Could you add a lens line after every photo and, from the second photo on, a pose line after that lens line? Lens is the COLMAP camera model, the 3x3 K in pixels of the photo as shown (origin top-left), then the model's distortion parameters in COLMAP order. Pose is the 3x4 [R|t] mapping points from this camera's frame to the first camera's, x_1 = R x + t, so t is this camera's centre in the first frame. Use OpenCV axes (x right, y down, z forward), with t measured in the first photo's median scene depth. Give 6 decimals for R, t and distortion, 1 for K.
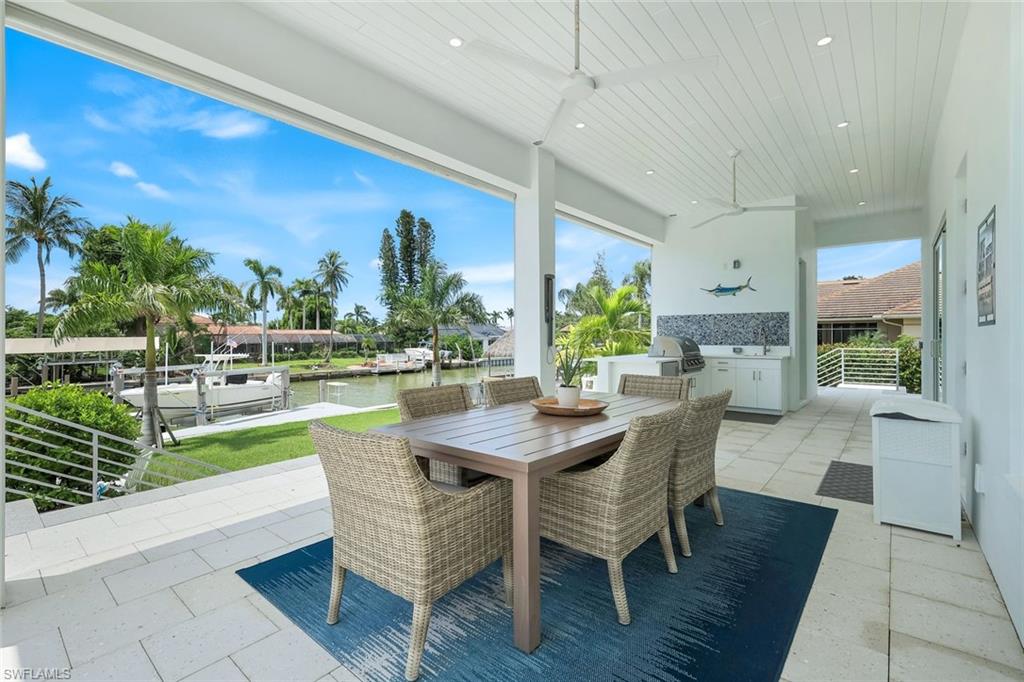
lens RADIAL K [[458.2, 0, 489.5], [0, 458.2, 336.9], [0, 0, 1]] dist [0.000752, 0.000142]
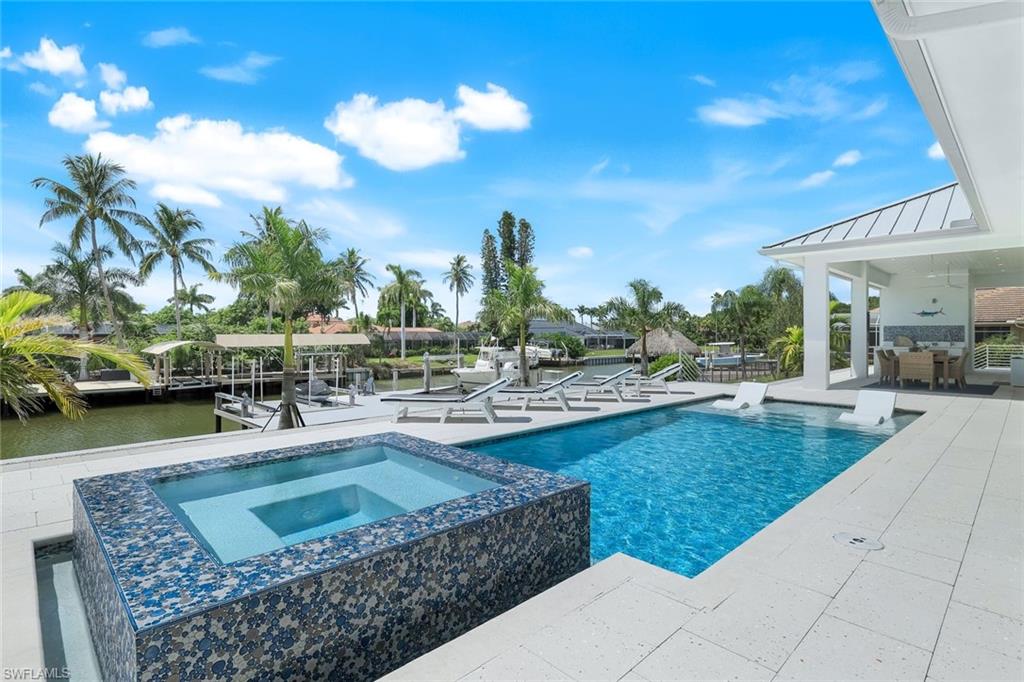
lens RADIAL K [[504.6, 0, 492.8], [0, 504.6, 335.3], [0, 0, 1]] dist [0.001040, 0.000499]
pose [[0.995554, 0.007867, -0.093859, -0.123236], [-0.007916, 0.999969, -0.000147, 0.000636], [0.093855, 0.000890, 0.995585, -0.144431]]
